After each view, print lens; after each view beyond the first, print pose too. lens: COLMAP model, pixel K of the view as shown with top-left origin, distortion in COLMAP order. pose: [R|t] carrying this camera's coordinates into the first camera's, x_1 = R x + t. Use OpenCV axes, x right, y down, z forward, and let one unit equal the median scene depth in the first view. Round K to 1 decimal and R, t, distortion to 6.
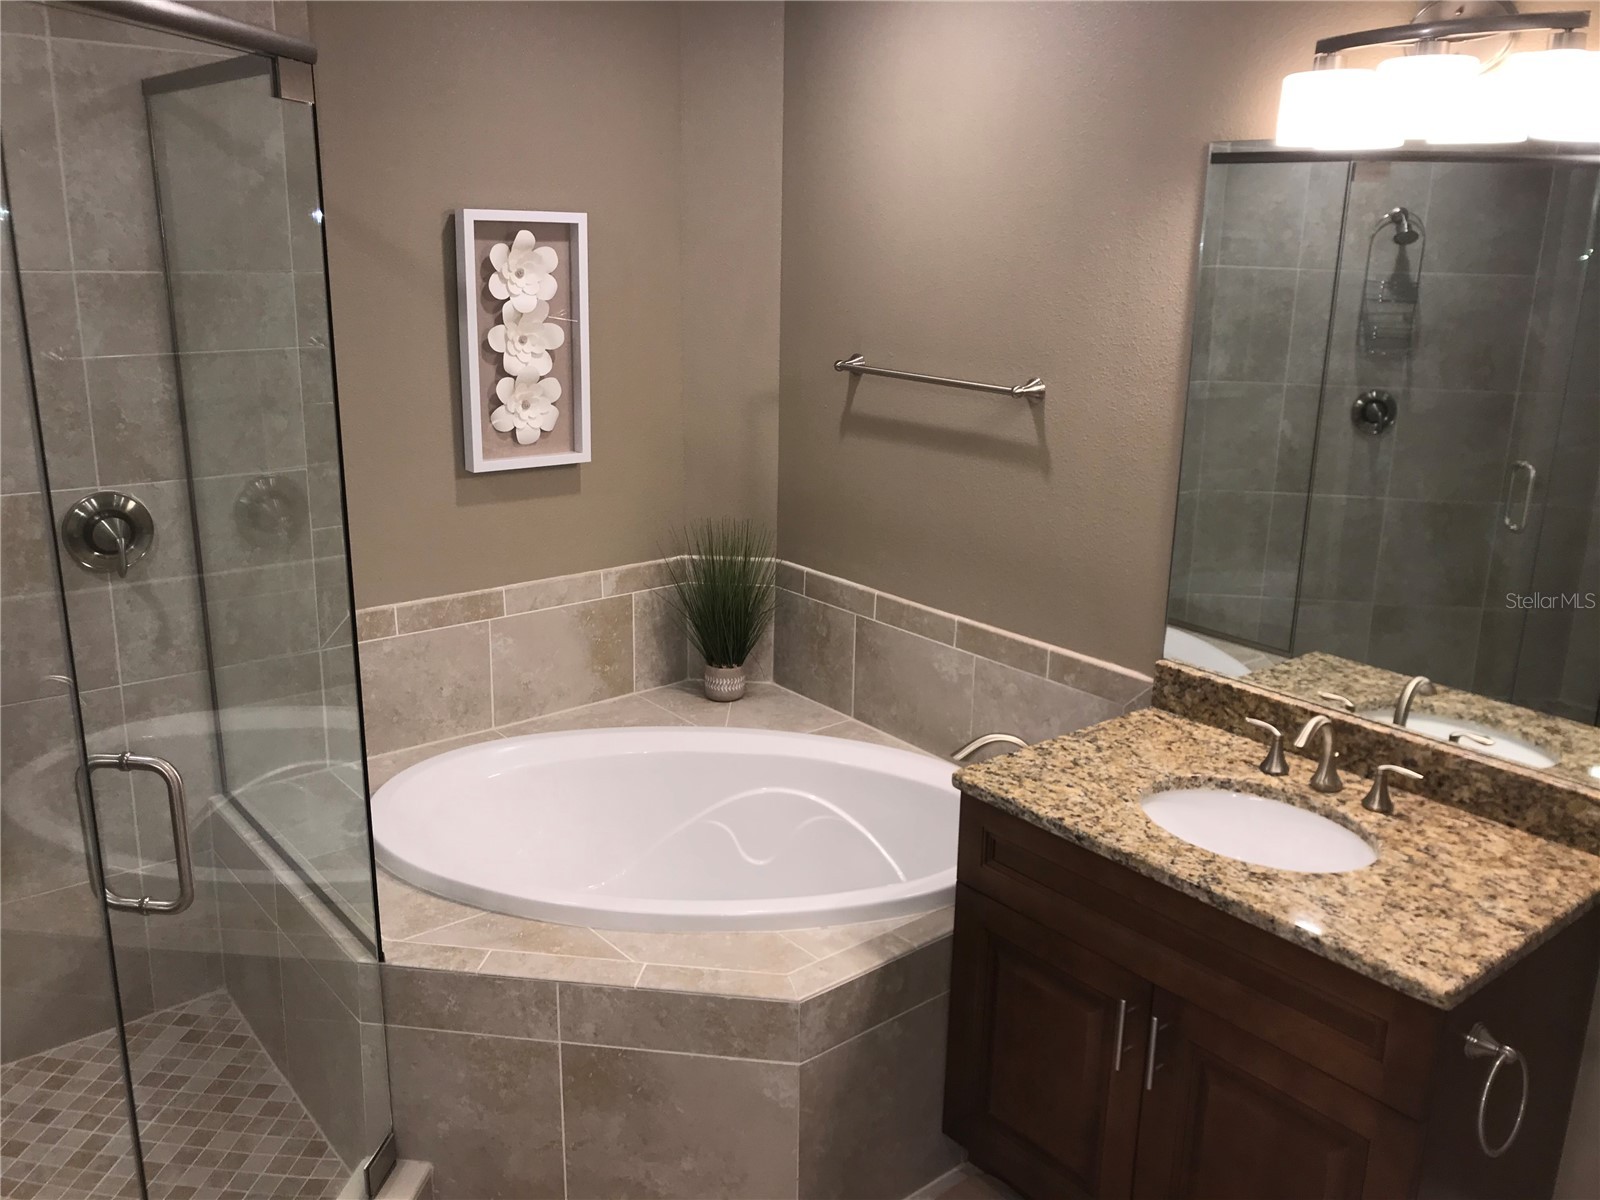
lens RADIAL K [[1325.1, 0, 800.2], [0, 1325.1, 591.4], [0, 0, 1]] dist [0.005089, -0.013015]
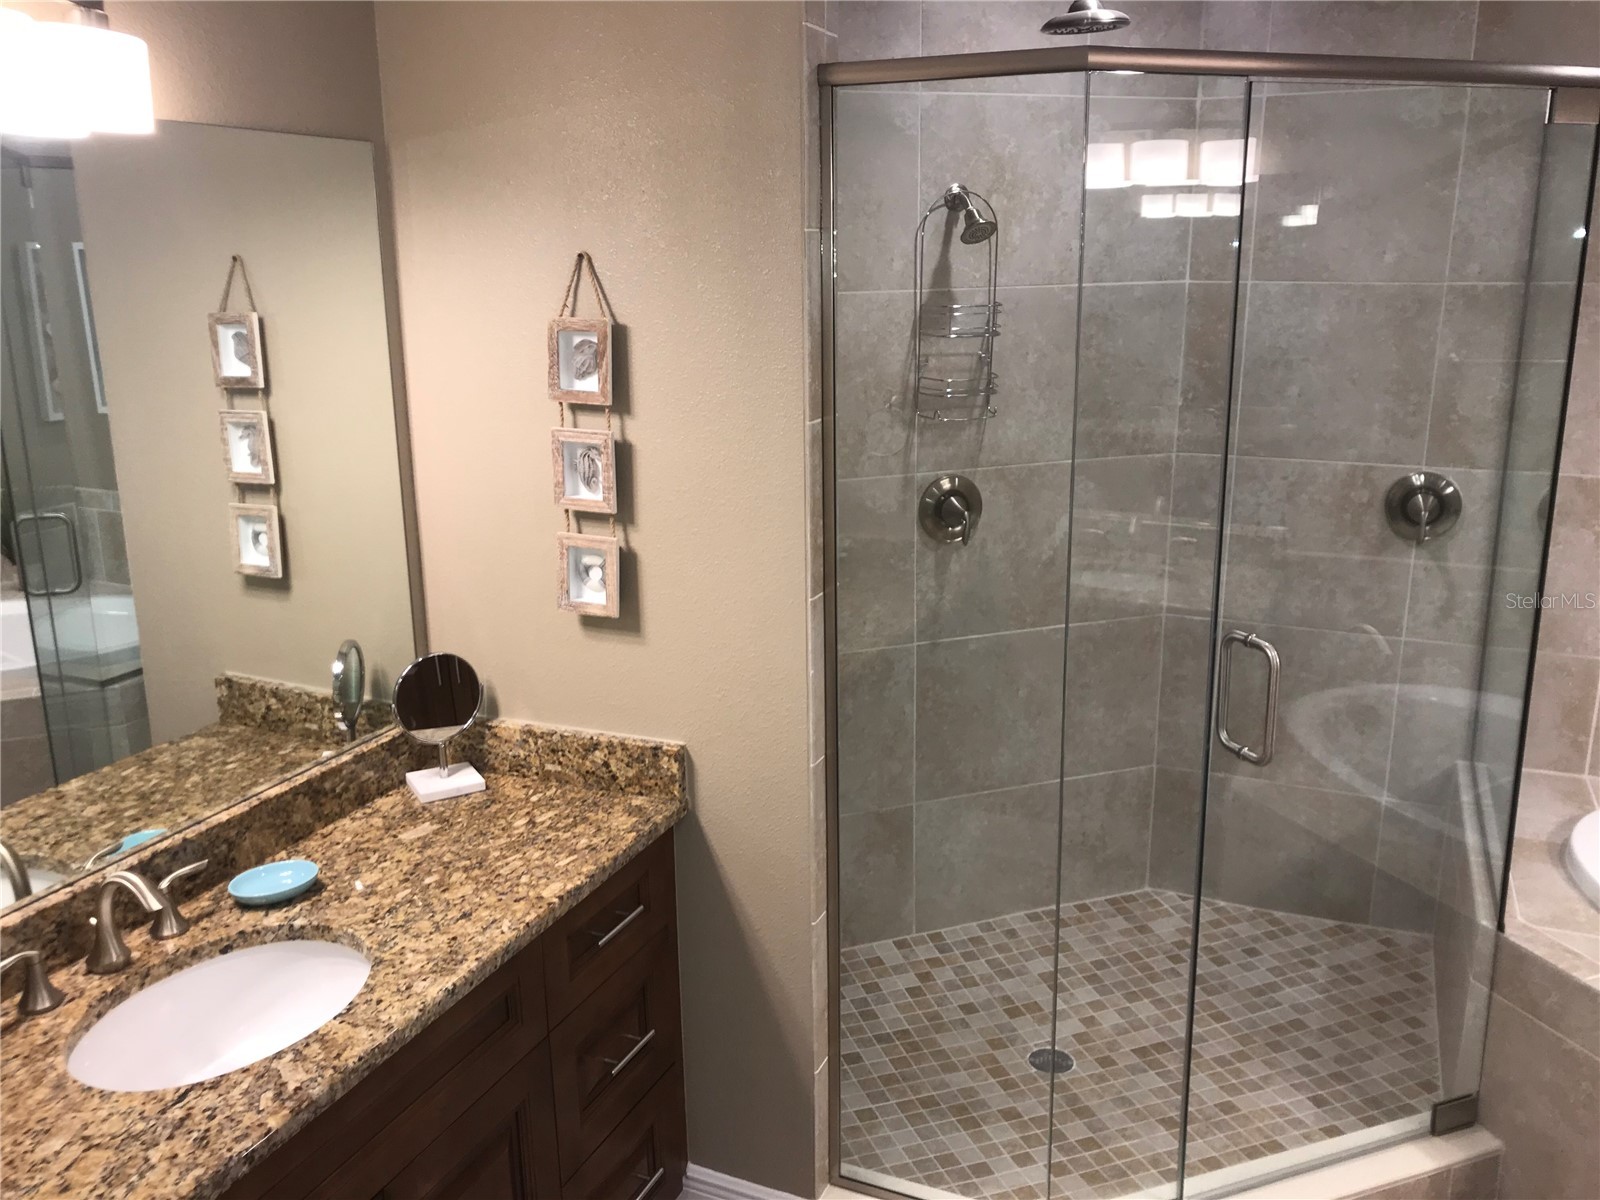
lens RADIAL K [[1325.1, 0, 798.7], [0, 1325.1, 600.5], [0, 0, 1]] dist [0.005089, -0.013015]
pose [[0.458042, 0.209053, -0.863999, 0.260752], [-0.216506, 0.968920, 0.119660, 0.015144], [0.862162, 0.132251, 0.489068, -0.033699]]
